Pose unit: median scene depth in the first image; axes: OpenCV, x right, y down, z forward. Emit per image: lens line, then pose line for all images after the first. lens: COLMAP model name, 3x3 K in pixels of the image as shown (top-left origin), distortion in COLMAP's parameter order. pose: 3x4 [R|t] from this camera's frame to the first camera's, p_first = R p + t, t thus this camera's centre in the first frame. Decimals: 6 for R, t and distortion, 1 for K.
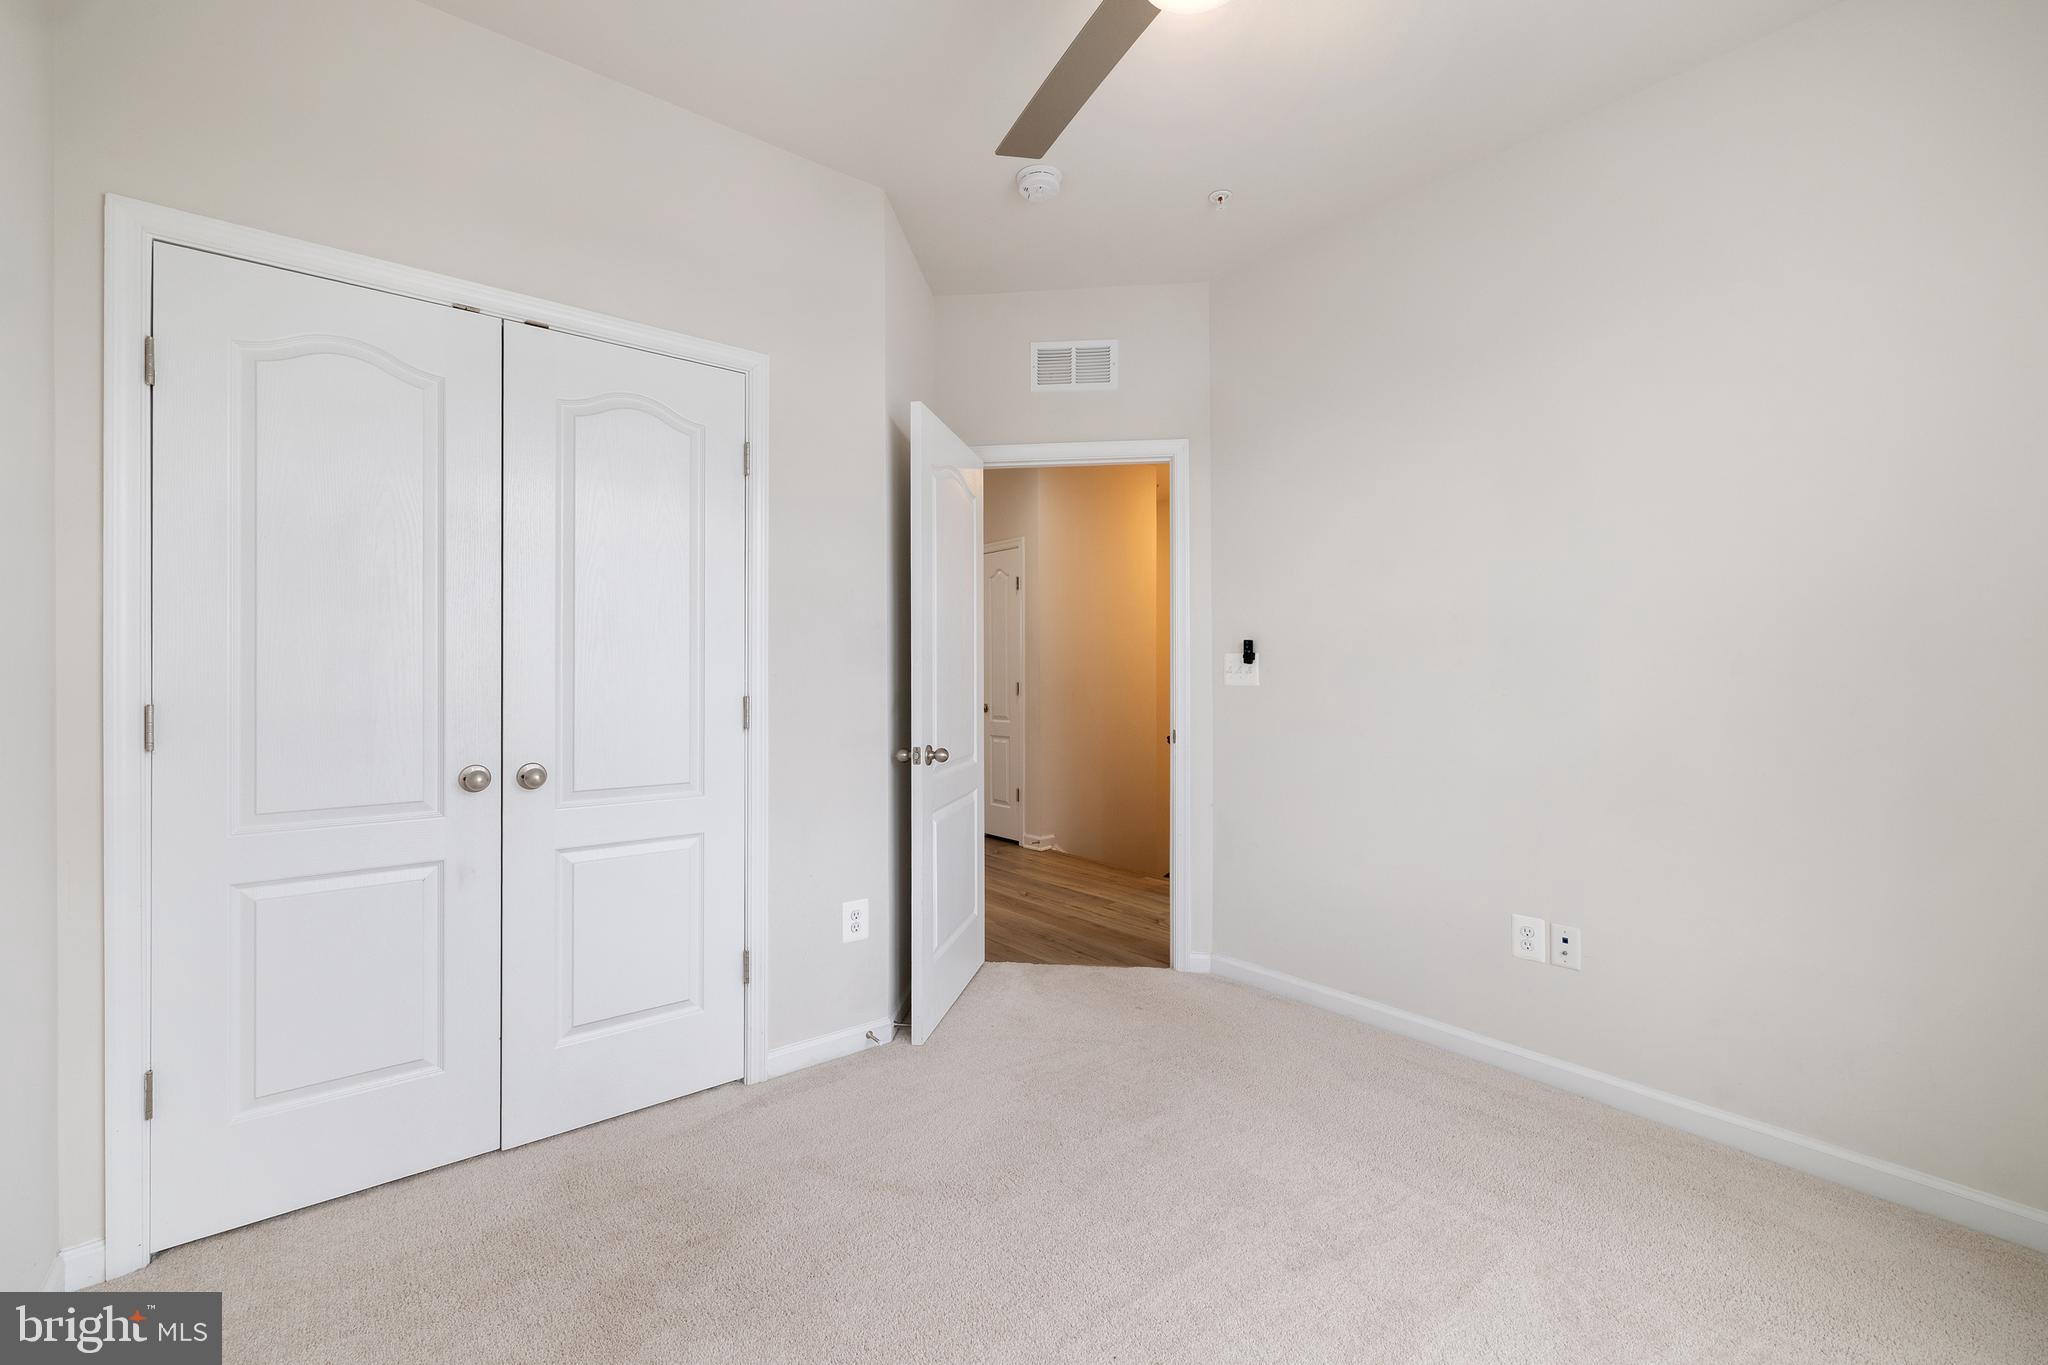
lens RADIAL K [[860.7, 0, 1030.3], [0, 860.7, 666.9], [0, 0, 1]] dist [0.003078, -0.000595]
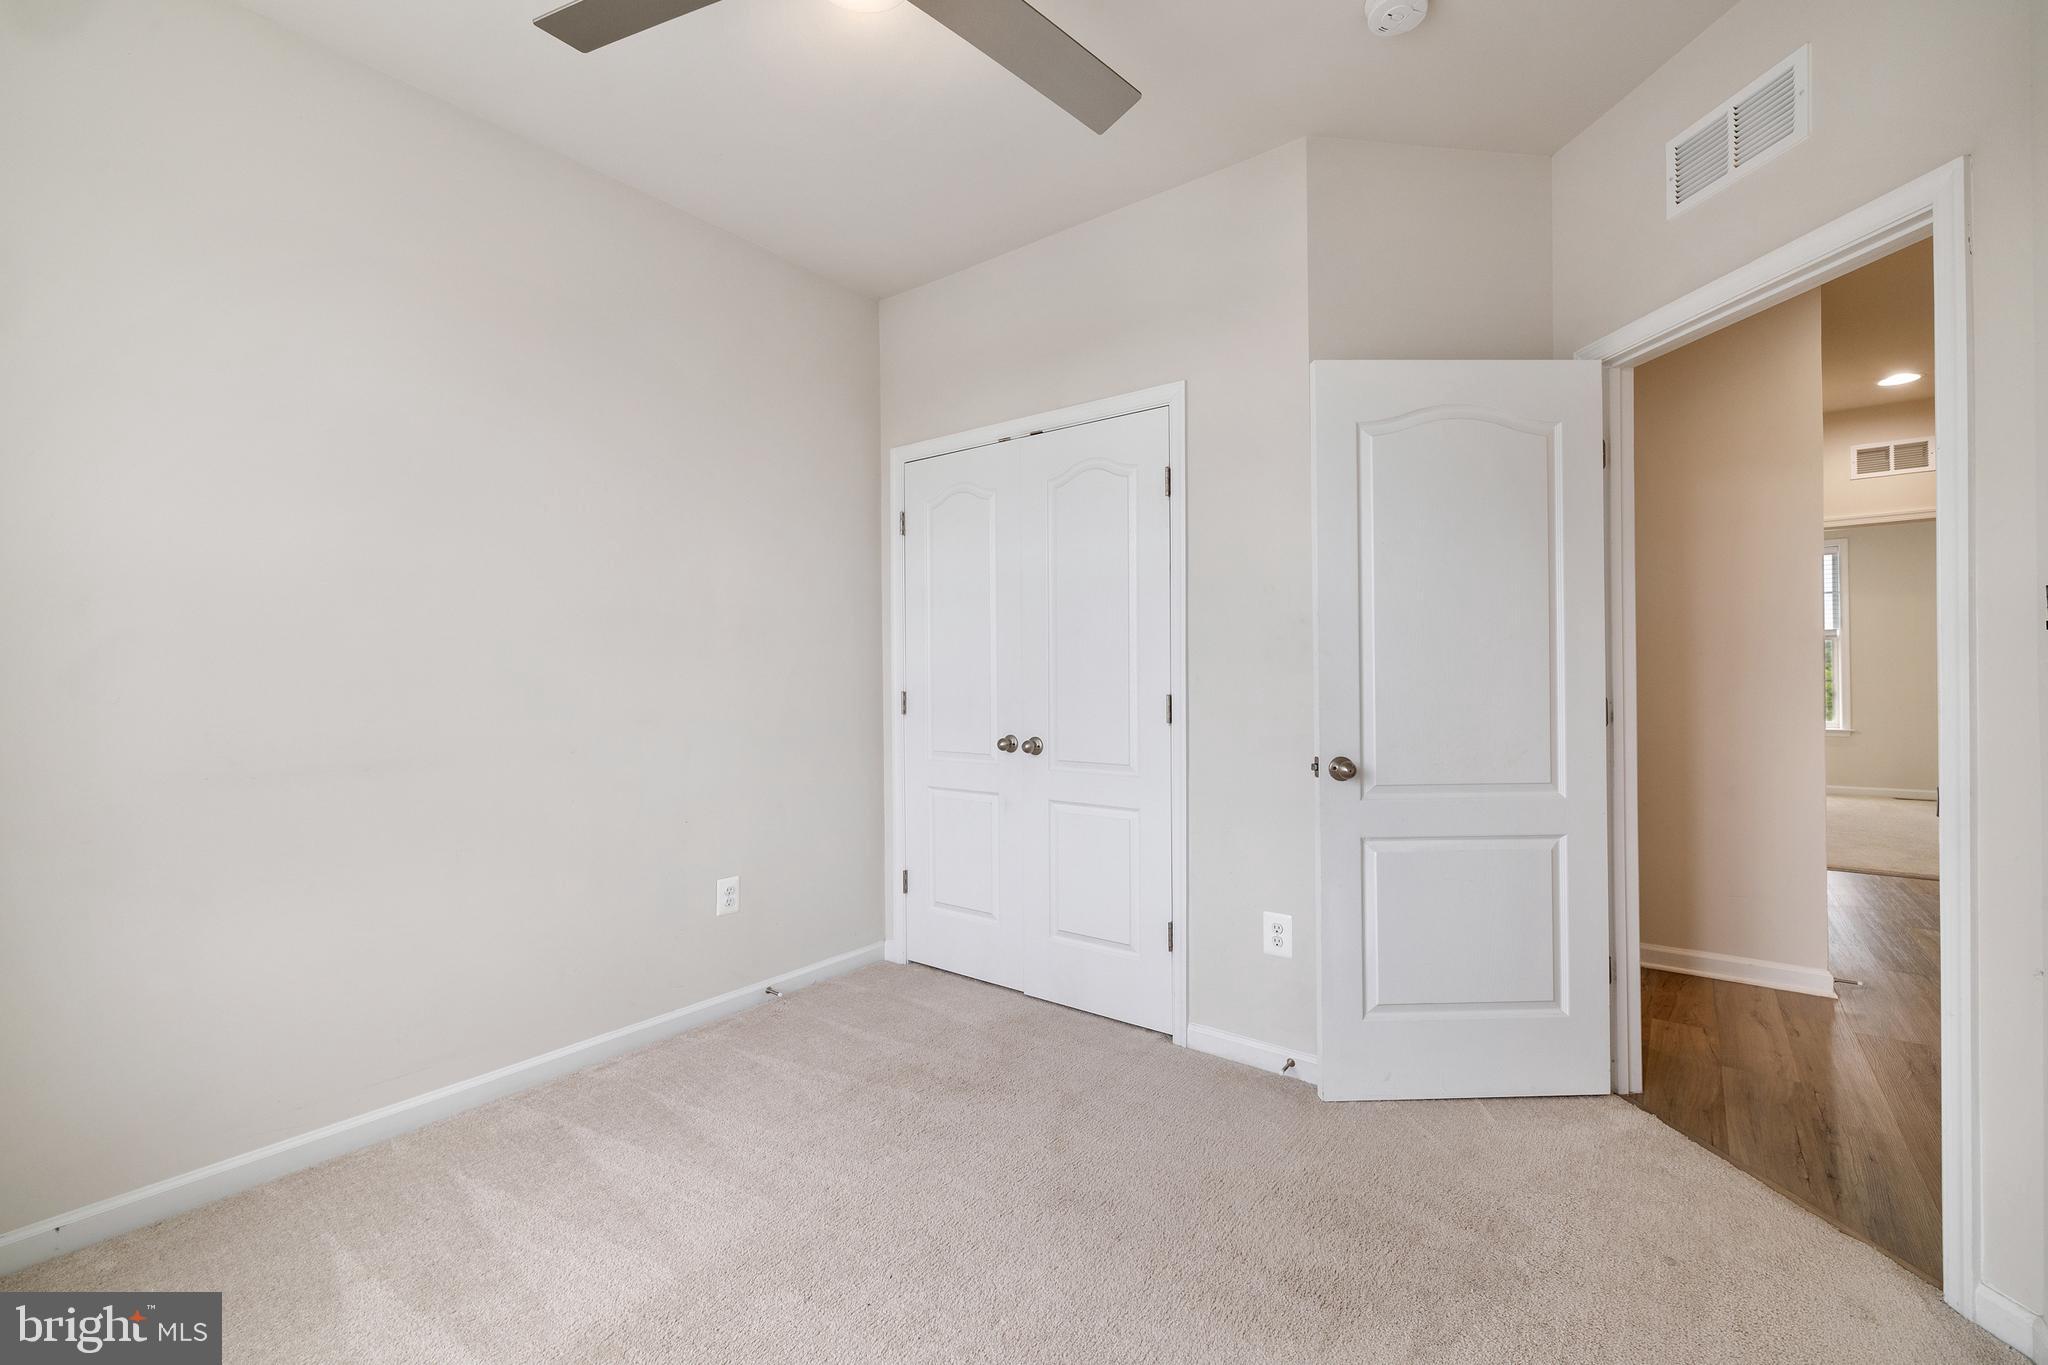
lens RADIAL K [[860.7, 0, 1022.8], [0, 860.7, 672.7], [0, 0, 1]] dist [0.003078, -0.000595]
pose [[0.226375, -0.005497, -0.974025, 0.657503], [0.012806, 0.999914, -0.002667, 0.005892], [0.973956, -0.011869, 0.226426, 0.516215]]
